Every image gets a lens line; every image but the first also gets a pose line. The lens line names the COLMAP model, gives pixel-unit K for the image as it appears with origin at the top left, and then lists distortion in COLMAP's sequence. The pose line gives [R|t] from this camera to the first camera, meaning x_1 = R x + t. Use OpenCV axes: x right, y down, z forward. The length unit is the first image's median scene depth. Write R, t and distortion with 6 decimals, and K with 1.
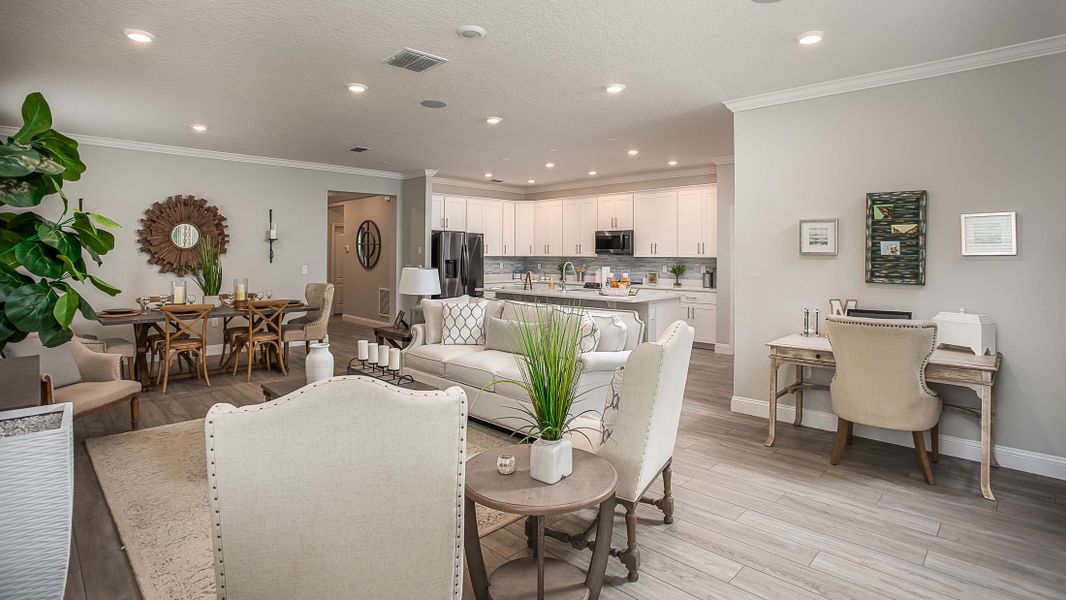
lens RADIAL K [[536.9, 0, 536.5], [0, 536.9, 265.1], [0, 0, 1]] dist [-0.001181, -0.000062]
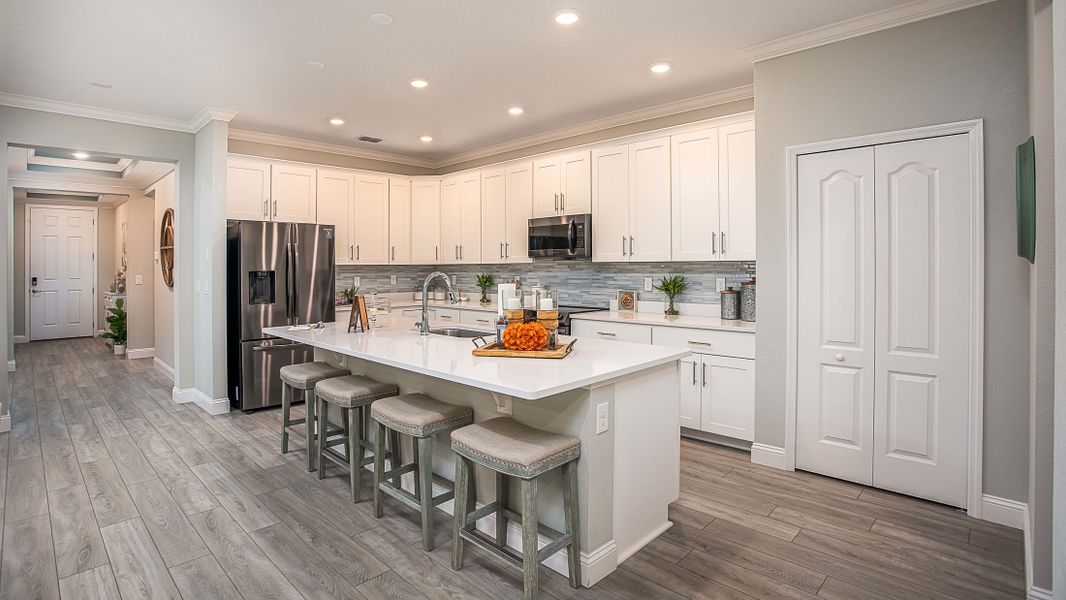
lens RADIAL K [[525.3, 0, 522.3], [0, 525.3, 280.9], [0, 0, 1]] dist [-0.089262, 0.037181]
pose [[0.999712, -0.008886, -0.022288, 0.121843], [0.009027, 0.999940, 0.006225, 0.000125], [0.022231, -0.006425, 0.999732, 0.464839]]
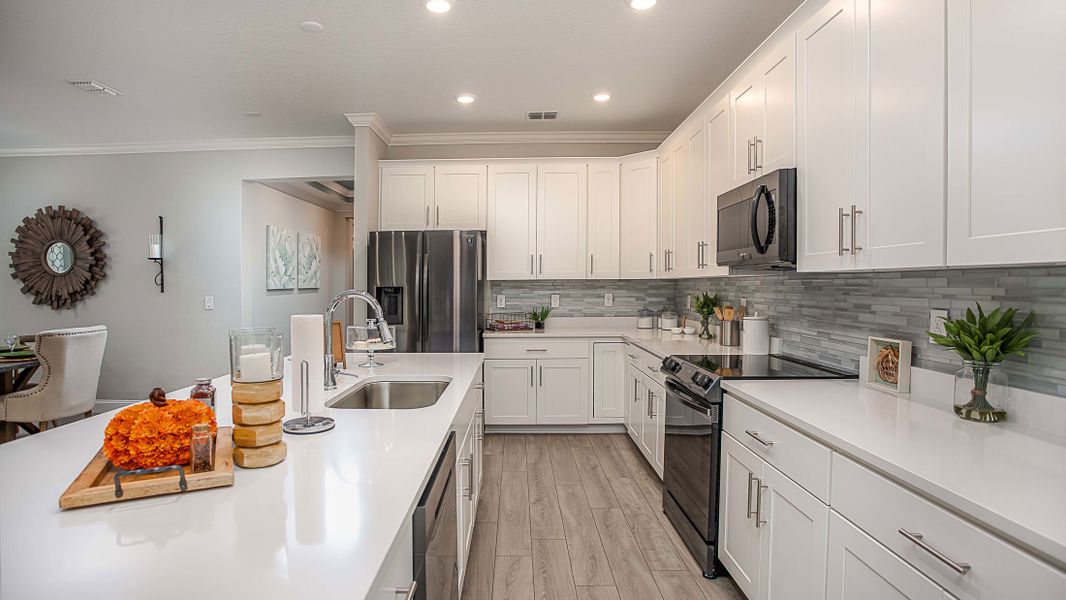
lens RADIAL K [[543.4, 0, 509.4], [0, 543.4, 297.0], [0, 0, 1]] dist [-0.034701, 0.000074]
pose [[0.684596, 0.008392, -0.728874, 0.273591], [-0.005726, 0.999965, 0.006135, -0.004188], [0.728900, -0.000026, 0.684620, 0.729793]]
